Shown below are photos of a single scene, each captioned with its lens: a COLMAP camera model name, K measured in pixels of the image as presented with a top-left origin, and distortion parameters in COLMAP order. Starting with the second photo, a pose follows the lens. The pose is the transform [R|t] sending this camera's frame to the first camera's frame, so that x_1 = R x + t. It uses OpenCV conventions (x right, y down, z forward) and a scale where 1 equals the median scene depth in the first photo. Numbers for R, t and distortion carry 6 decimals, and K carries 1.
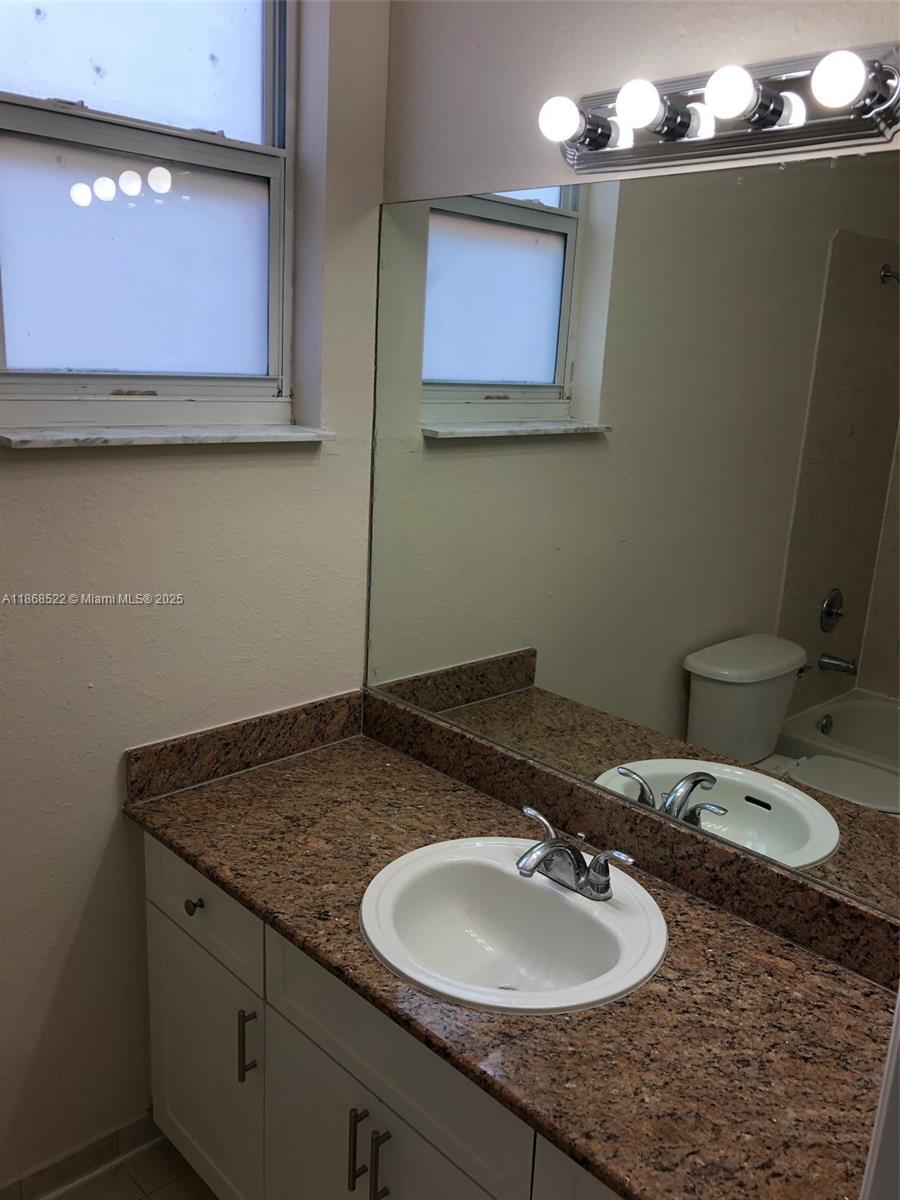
lens RADIAL K [[985.4, 0, 453.4], [0, 985.4, 598.7], [0, 0, 1]] dist [0.030293, -0.042875]
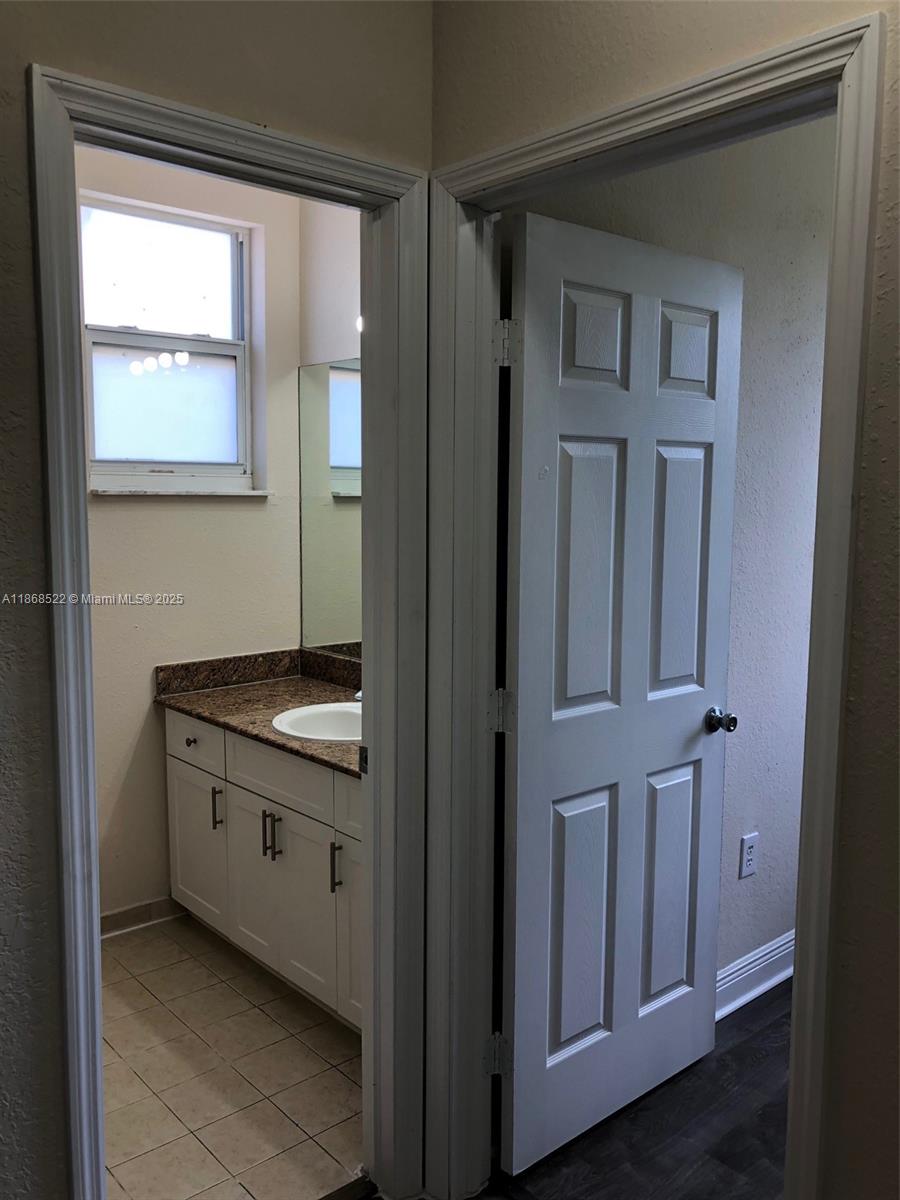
lens RADIAL K [[985.4, 0, 445.1], [0, 985.4, 600.5], [0, 0, 1]] dist [0.030293, -0.042875]
pose [[0.997535, -0.038785, -0.058479, 0.269763], [0.030630, 0.990452, -0.134411, 0.261329], [0.063133, 0.132288, 0.989199, -0.675972]]
